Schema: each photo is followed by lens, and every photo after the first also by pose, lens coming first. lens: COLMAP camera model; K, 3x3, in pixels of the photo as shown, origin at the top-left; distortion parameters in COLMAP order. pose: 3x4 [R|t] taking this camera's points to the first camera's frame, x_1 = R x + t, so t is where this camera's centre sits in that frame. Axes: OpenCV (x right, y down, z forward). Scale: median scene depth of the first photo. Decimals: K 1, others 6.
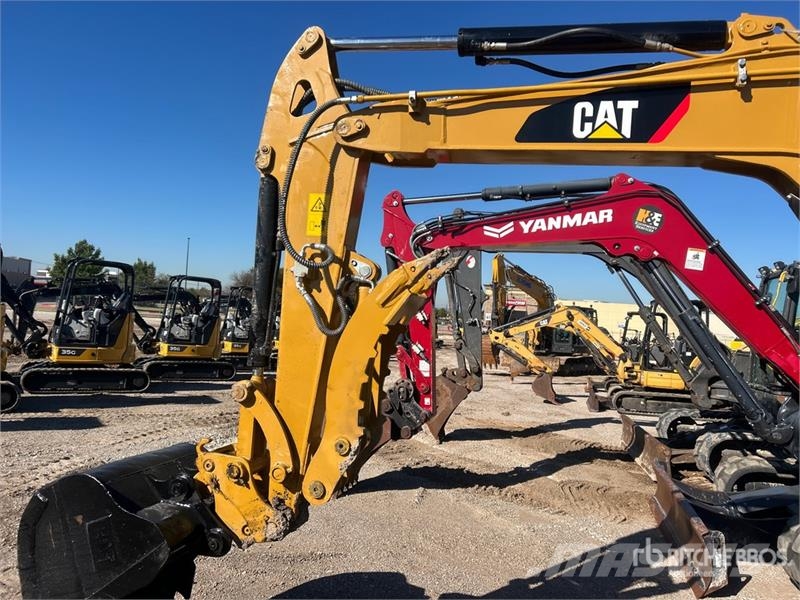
lens RADIAL K [[603.2, 0, 408.1], [0, 603.2, 301.7], [0, 0, 1]] dist [0.051915, -0.057267]
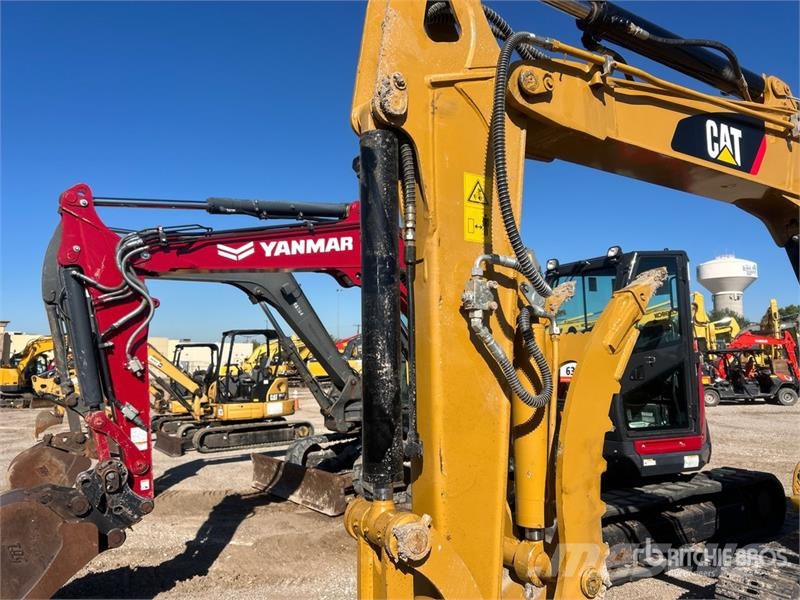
lens RADIAL K [[603.2, 0, 402.2], [0, 603.2, 297.4], [0, 0, 1]] dist [0.051915, -0.057267]
pose [[0.691475, 0.004726, 0.722384, -0.290630], [0.036667, 0.998460, -0.041630, -0.014440], [-0.721469, 0.055273, 0.690237, 0.290323]]
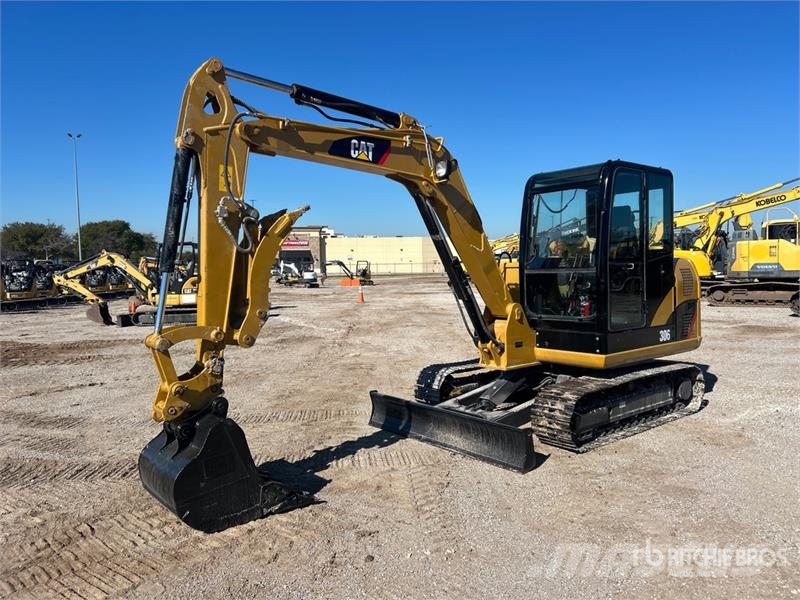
lens RADIAL K [[603.2, 0, 399.3], [0, 603.2, 306.0], [0, 0, 1]] dist [0.051915, -0.057267]
pose [[0.578154, -0.093303, 0.810575, -0.543410], [0.011872, 0.994297, 0.105983, 0.005960], [-0.815841, -0.051651, 0.575965, -0.134096]]
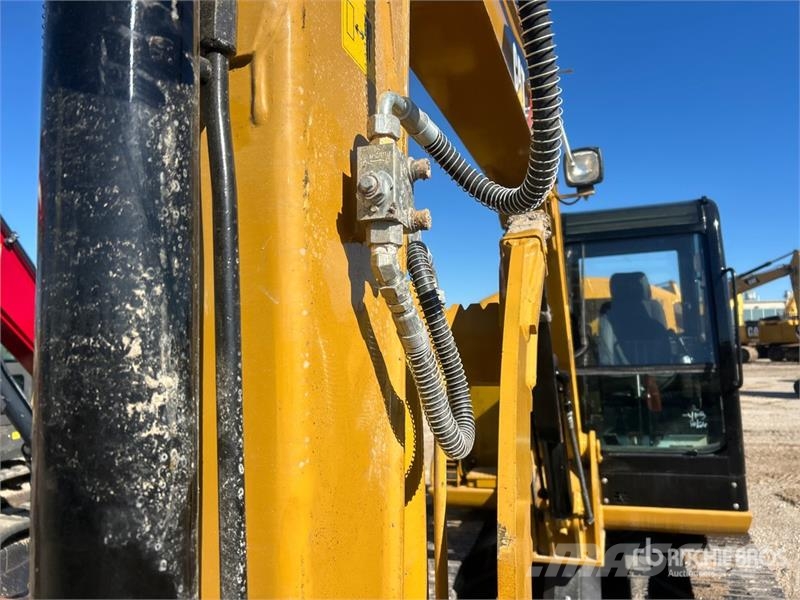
lens RADIAL K [[603.2, 0, 407.2], [0, 603.2, 298.2], [0, 0, 1]] dist [0.051915, -0.057267]
pose [[0.092177, 0.019530, 0.995551, -0.179059], [0.004906, 0.999787, -0.020067, -0.004703], [-0.995731, 0.006734, 0.092061, 0.434392]]
